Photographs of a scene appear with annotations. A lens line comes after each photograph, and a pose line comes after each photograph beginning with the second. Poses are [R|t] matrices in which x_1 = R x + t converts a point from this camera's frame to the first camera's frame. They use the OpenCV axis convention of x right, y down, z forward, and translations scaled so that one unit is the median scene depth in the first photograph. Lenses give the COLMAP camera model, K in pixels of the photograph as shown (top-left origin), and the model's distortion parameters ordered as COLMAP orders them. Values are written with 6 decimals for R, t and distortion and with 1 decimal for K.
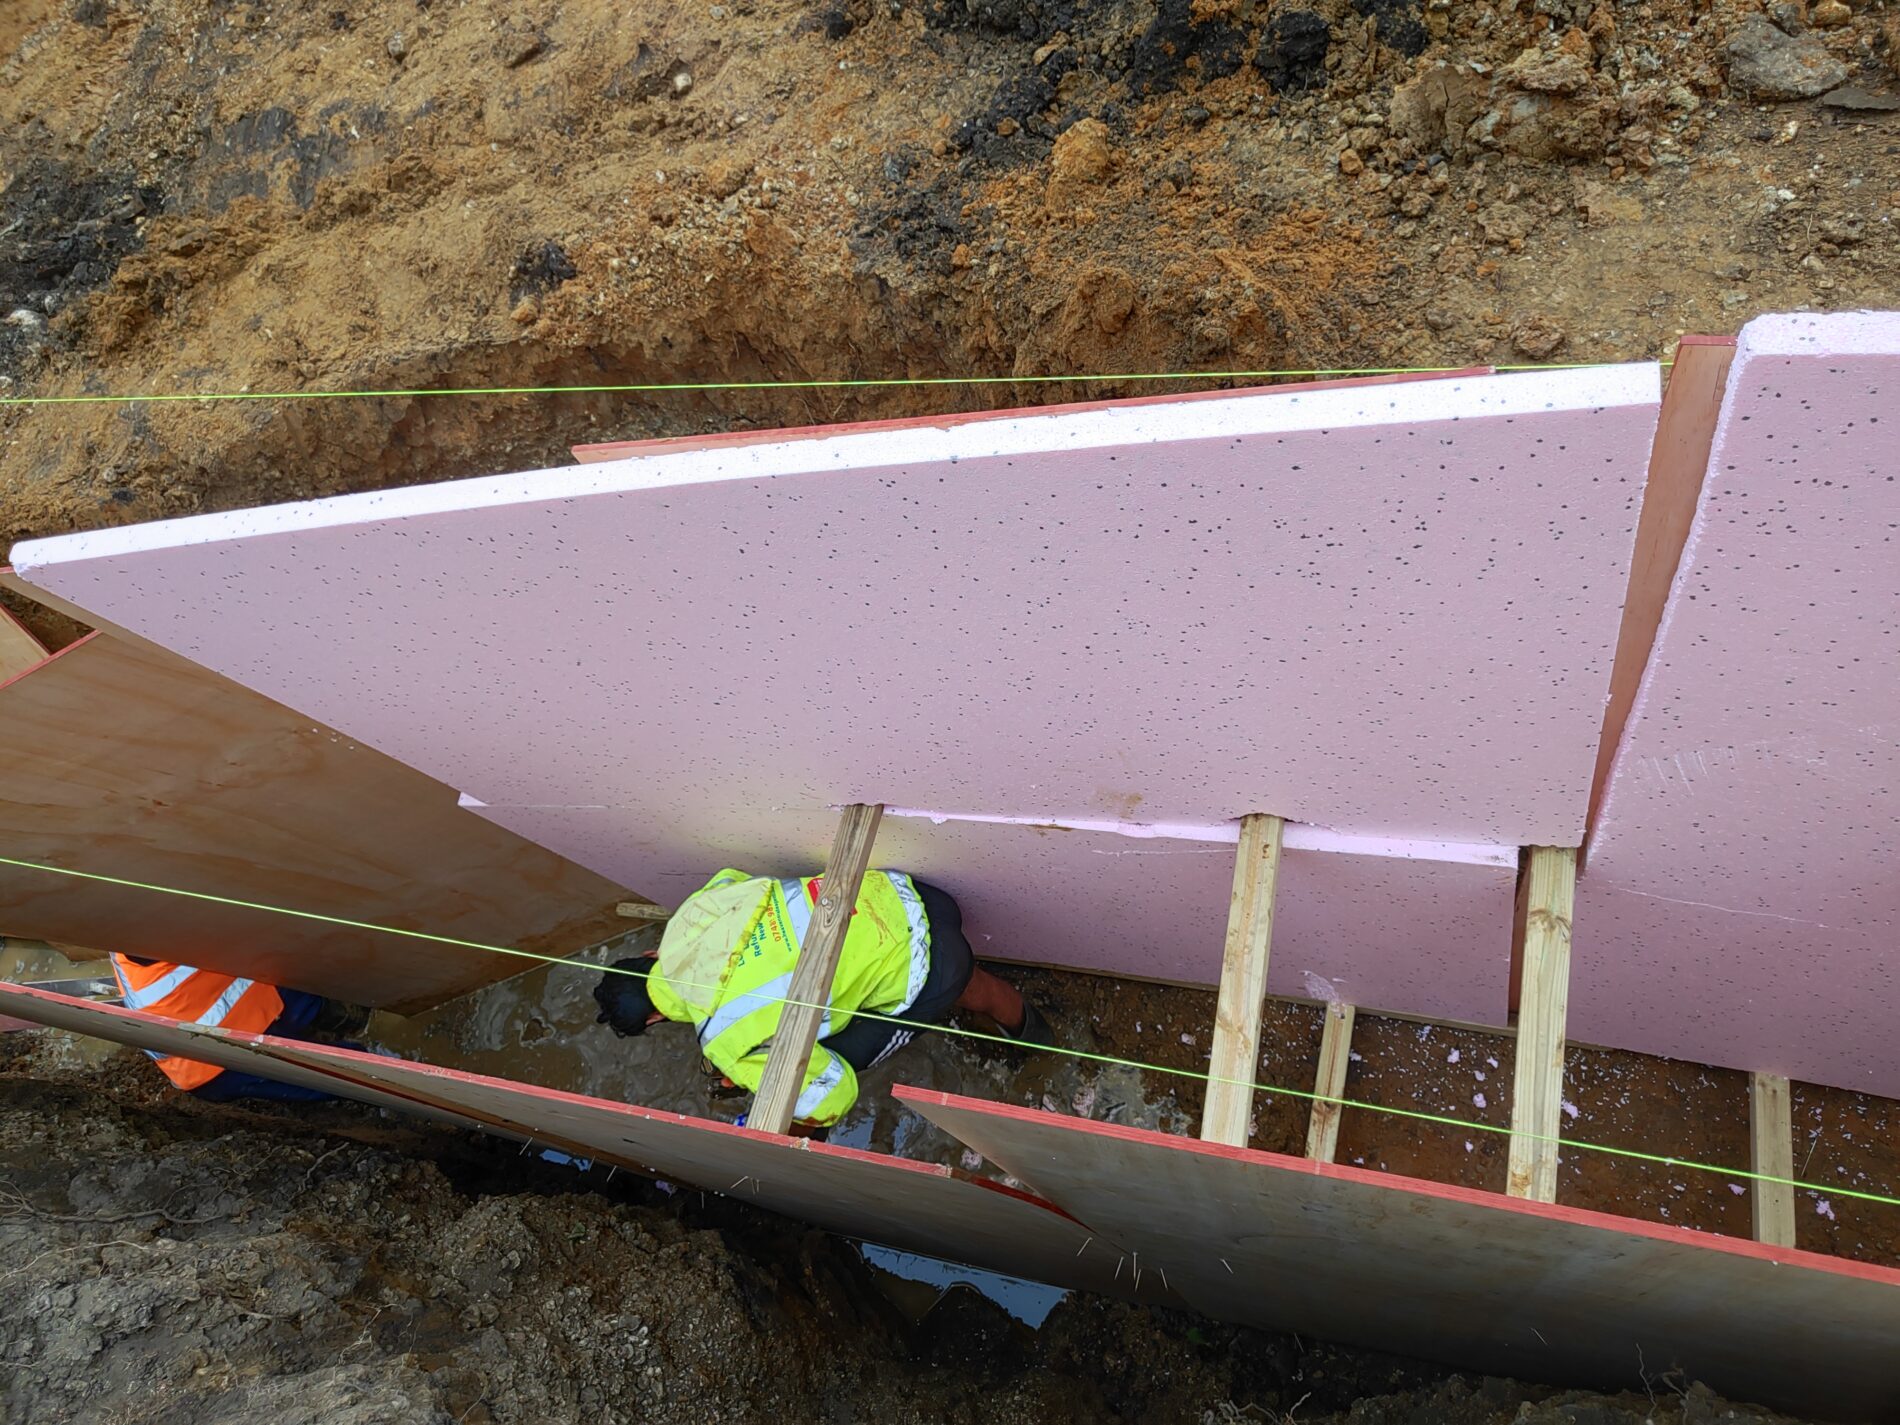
lens RADIAL K [[1281.7, 0, 957.0], [0, 1281.7, 707.4], [0, 0, 1]] dist [0.007161, -0.010295]
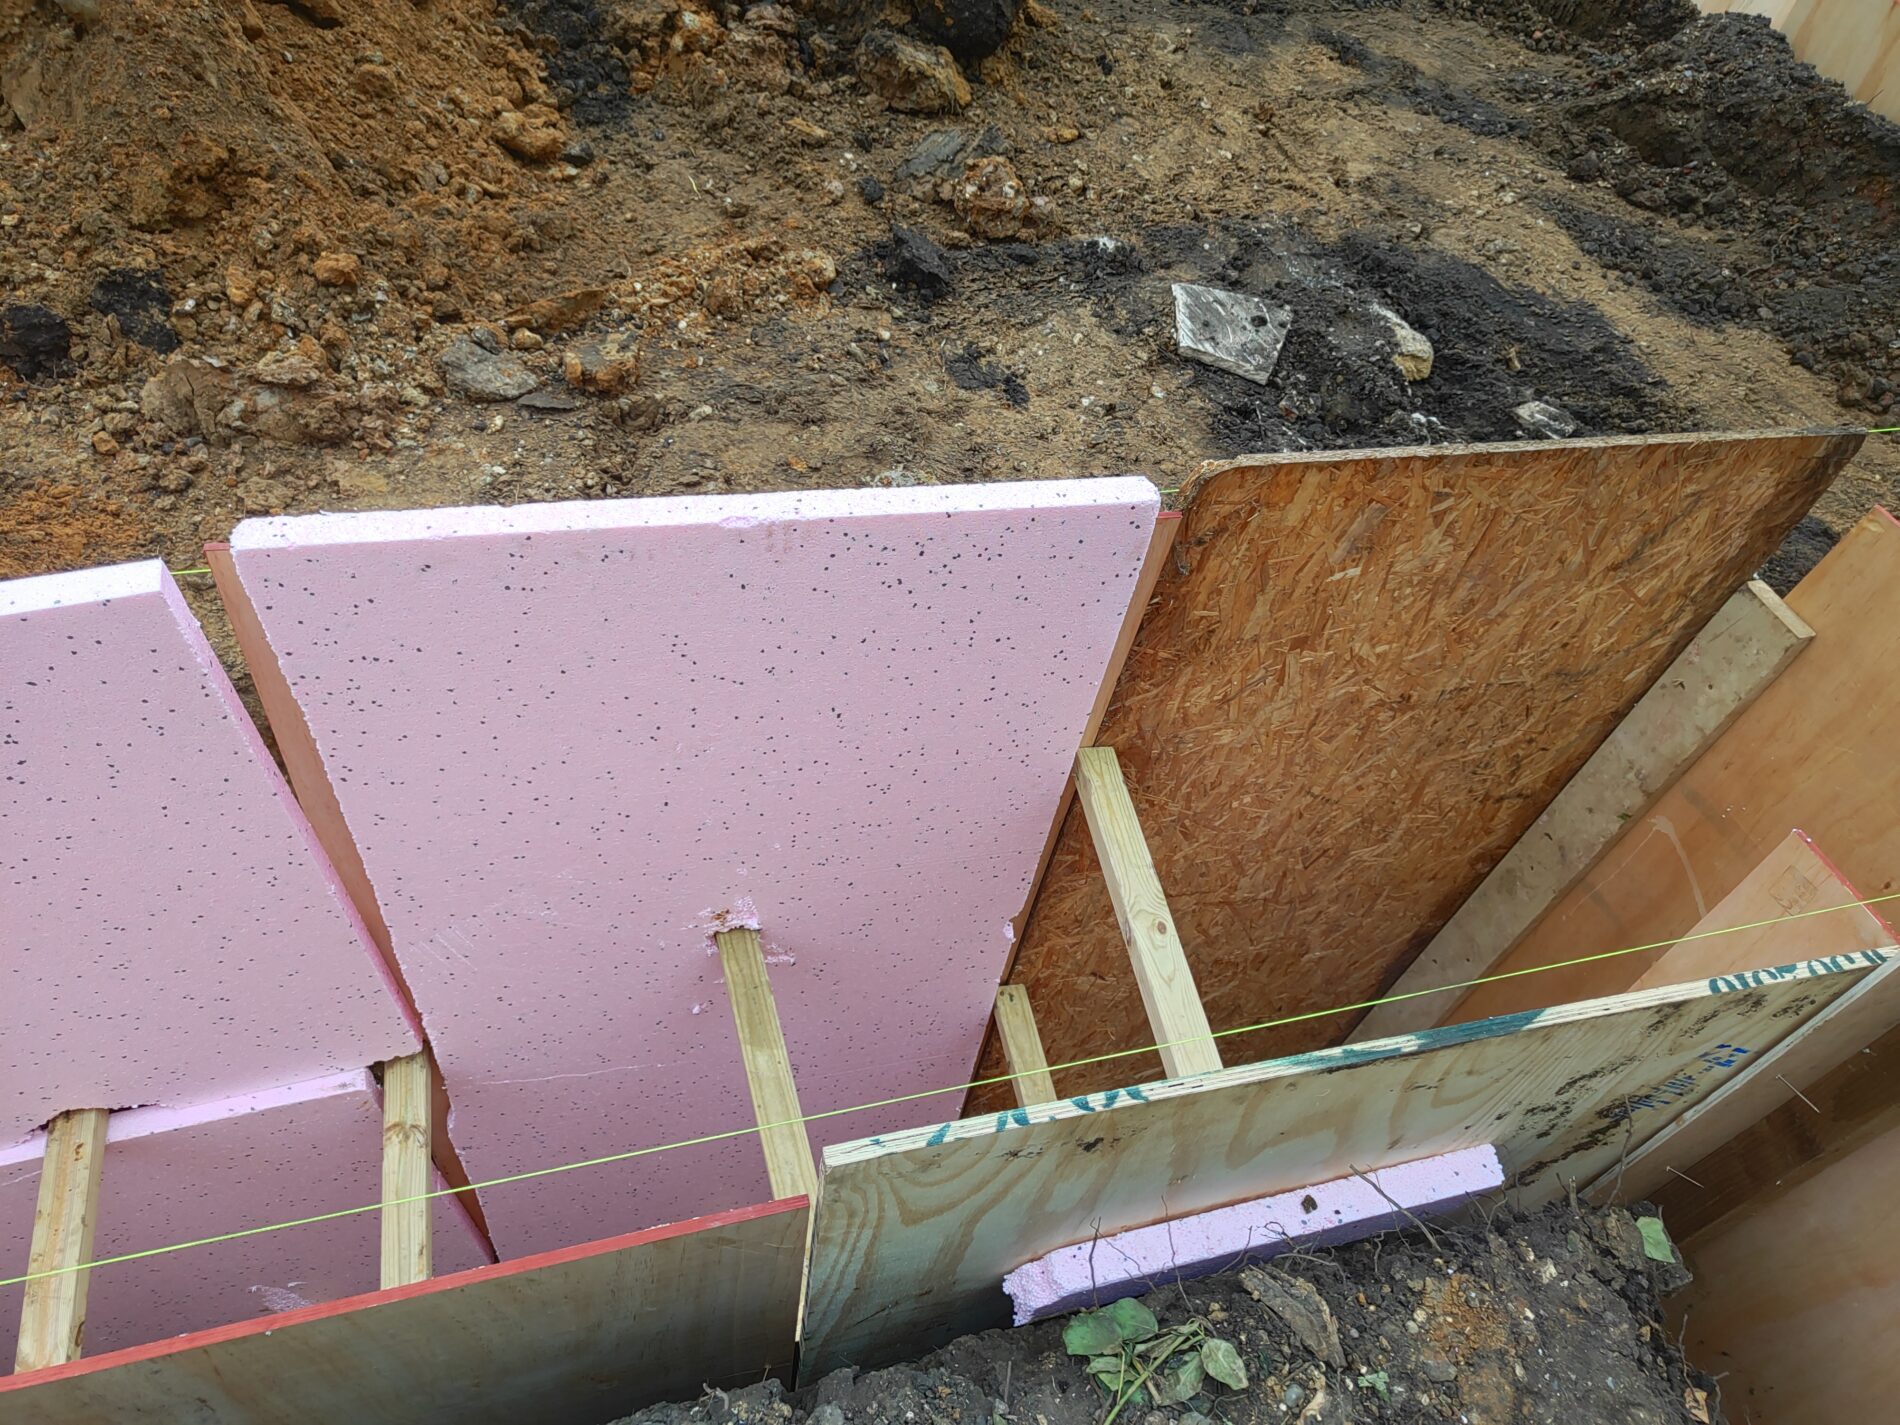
lens RADIAL K [[1281.7, 0, 957.0], [0, 1281.7, 707.4], [0, 0, 1]] dist [0.007161, -0.010295]
pose [[0.786521, -0.099800, 0.609446, 0.207231], [0.244022, 0.956771, -0.158246, 0.105699], [-0.567308, 0.273182, 0.776874, -0.120861]]
